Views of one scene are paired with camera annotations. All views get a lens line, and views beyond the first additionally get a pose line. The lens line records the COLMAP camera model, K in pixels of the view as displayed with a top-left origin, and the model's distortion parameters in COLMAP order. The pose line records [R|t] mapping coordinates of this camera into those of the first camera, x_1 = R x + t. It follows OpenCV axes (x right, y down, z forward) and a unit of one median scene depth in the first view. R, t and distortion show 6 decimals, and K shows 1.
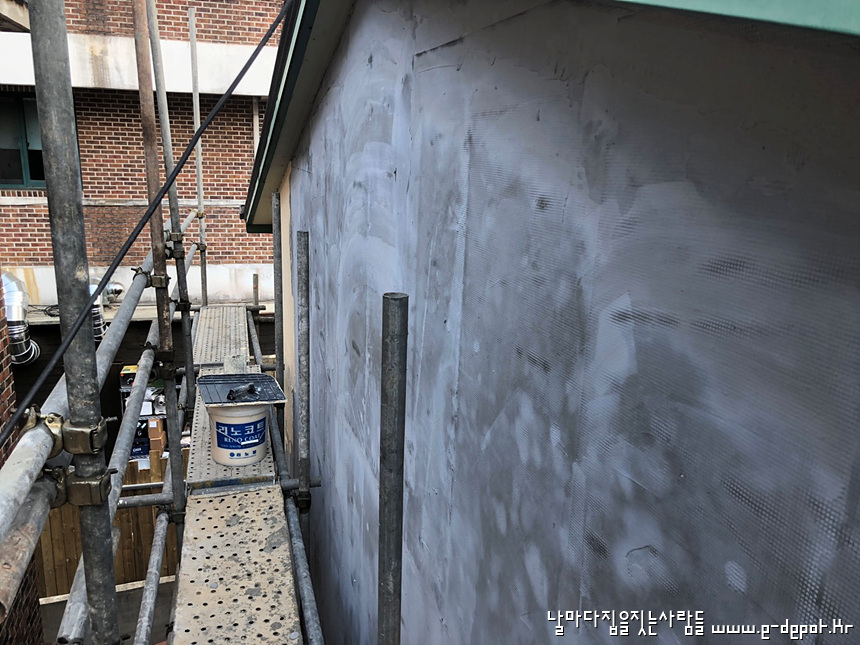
lens RADIAL K [[686.4, 0, 432.6], [0, 686.4, 319.8], [0, 0, 1]] dist [0.004346, -0.000612]
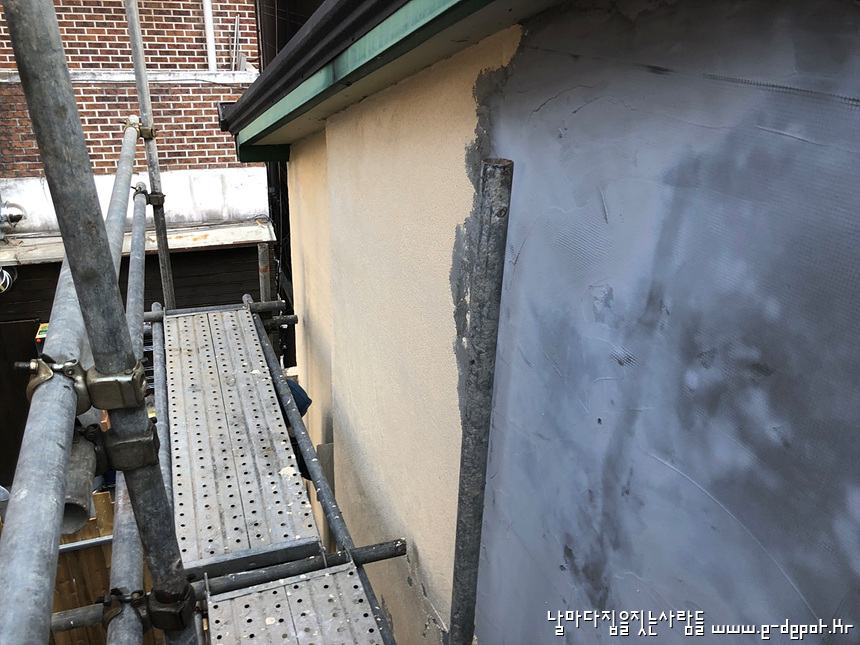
lens RADIAL K [[686.4, 0, 426.4], [0, 686.4, 327.6], [0, 0, 1]] dist [0.004346, -0.000612]
pose [[0.997179, -0.026932, 0.070068, -0.104875], [0.011759, 0.977942, 0.208546, -0.068149], [-0.074139, -0.207133, 0.975499, 0.283638]]
